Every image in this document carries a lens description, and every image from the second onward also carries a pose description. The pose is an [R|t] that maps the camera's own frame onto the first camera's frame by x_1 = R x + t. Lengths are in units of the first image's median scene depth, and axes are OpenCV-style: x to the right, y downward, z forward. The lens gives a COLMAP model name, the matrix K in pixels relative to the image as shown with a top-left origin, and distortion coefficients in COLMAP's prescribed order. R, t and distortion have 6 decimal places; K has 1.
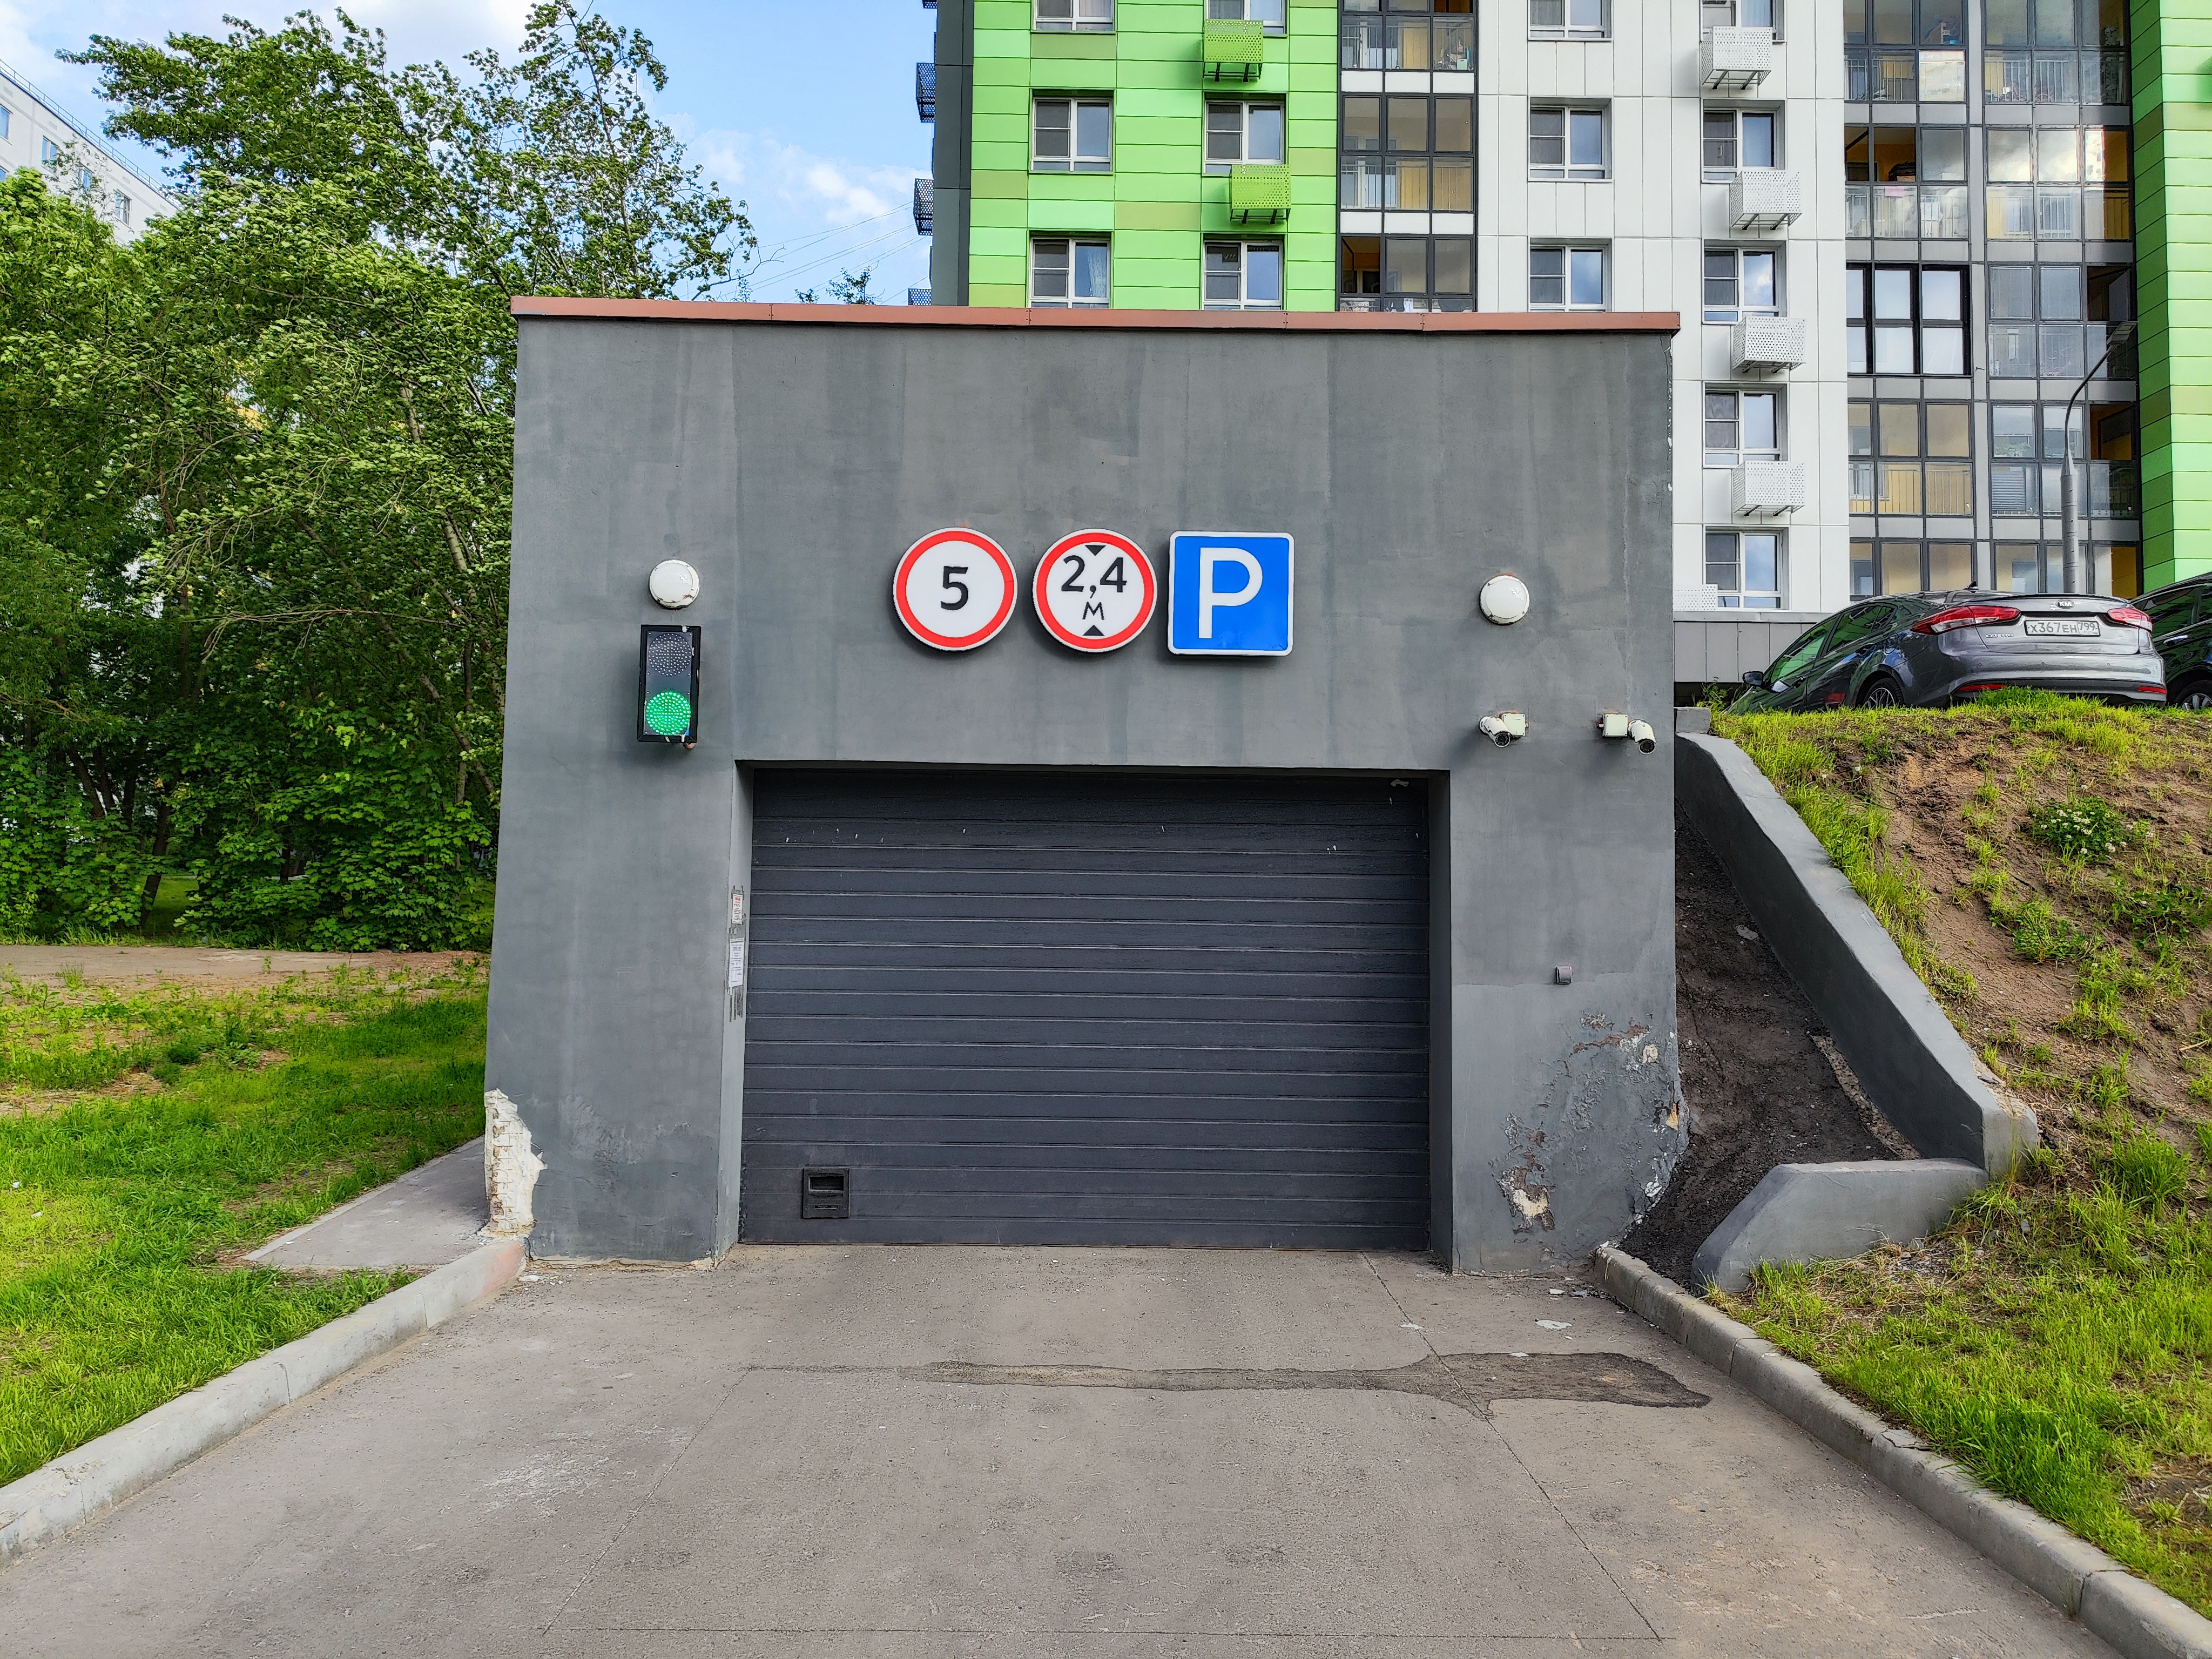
lens RADIAL K [[1518.3, 0, 1106.0], [0, 1518.3, 829.5], [0, 0, 1]] dist [0.058441, -0.060115]
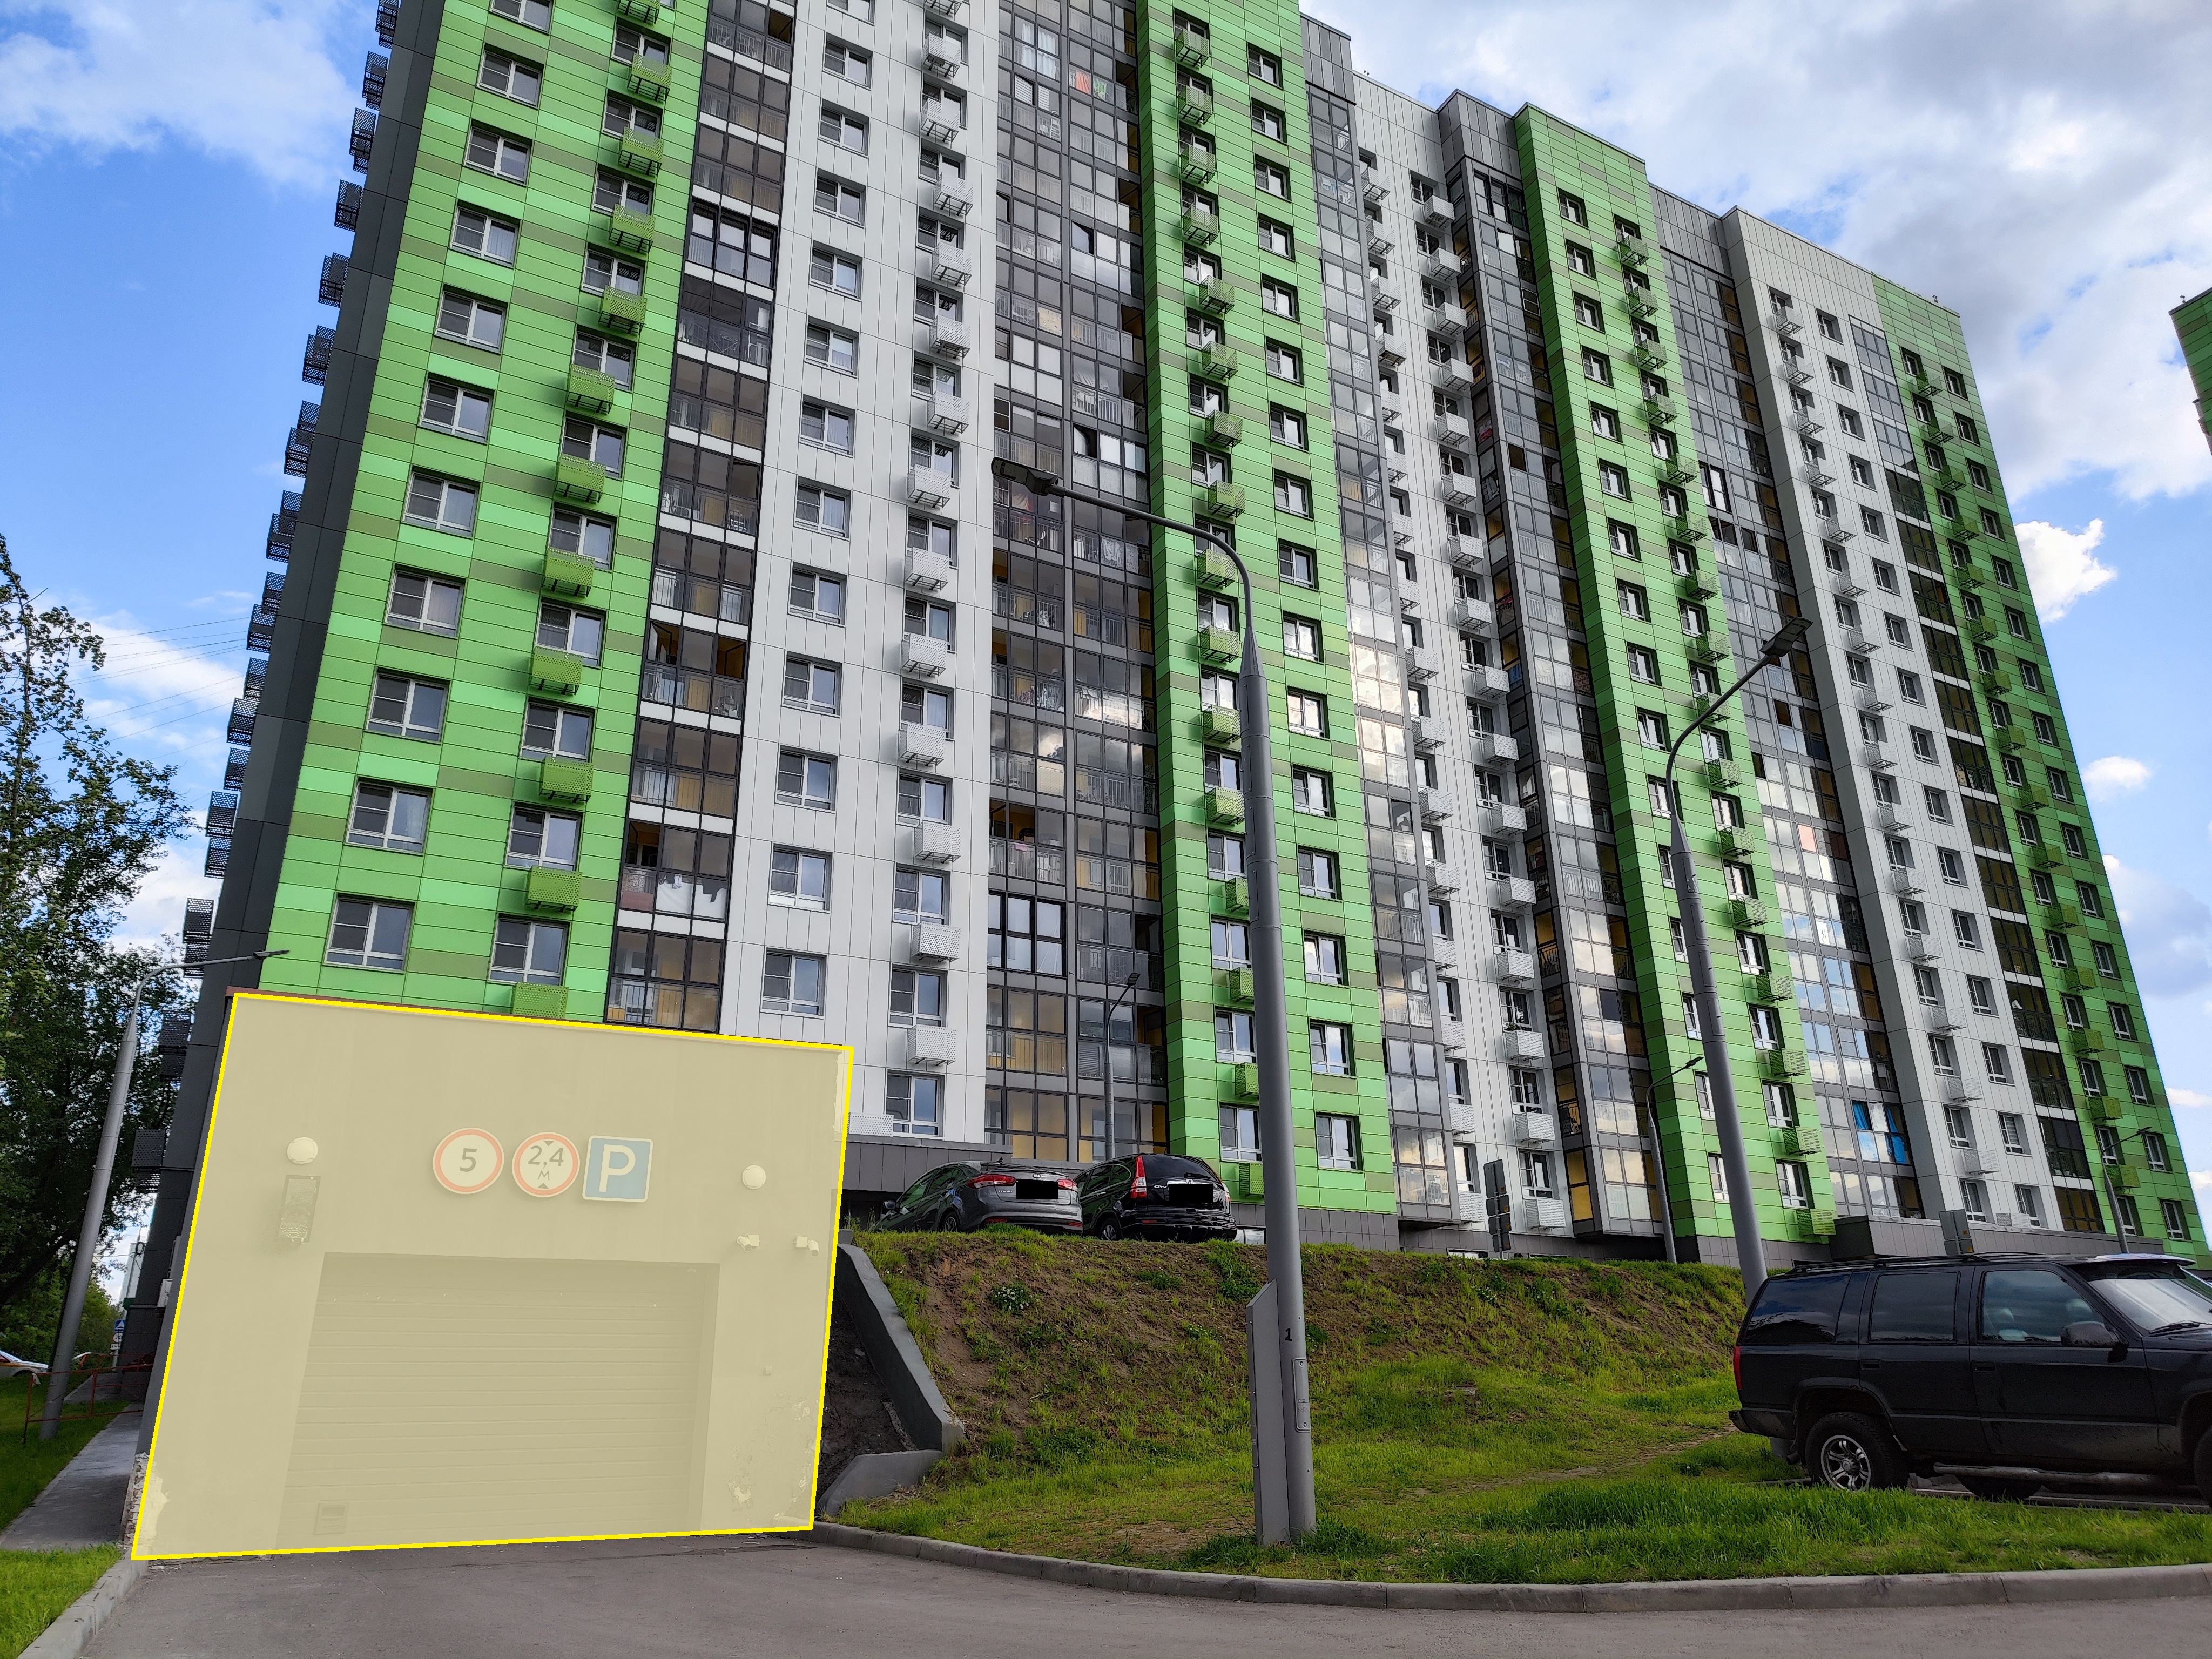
lens RADIAL K [[1518.3, 0, 1106.0], [0, 1518.3, 829.5], [0, 0, 1]] dist [0.058441, -0.060115]
pose [[0.876932, 0.148880, 0.456973, -0.078388], [-0.002600, 0.952267, -0.305255, 0.007048], [-0.480607, 0.266500, 0.835461, -0.252965]]
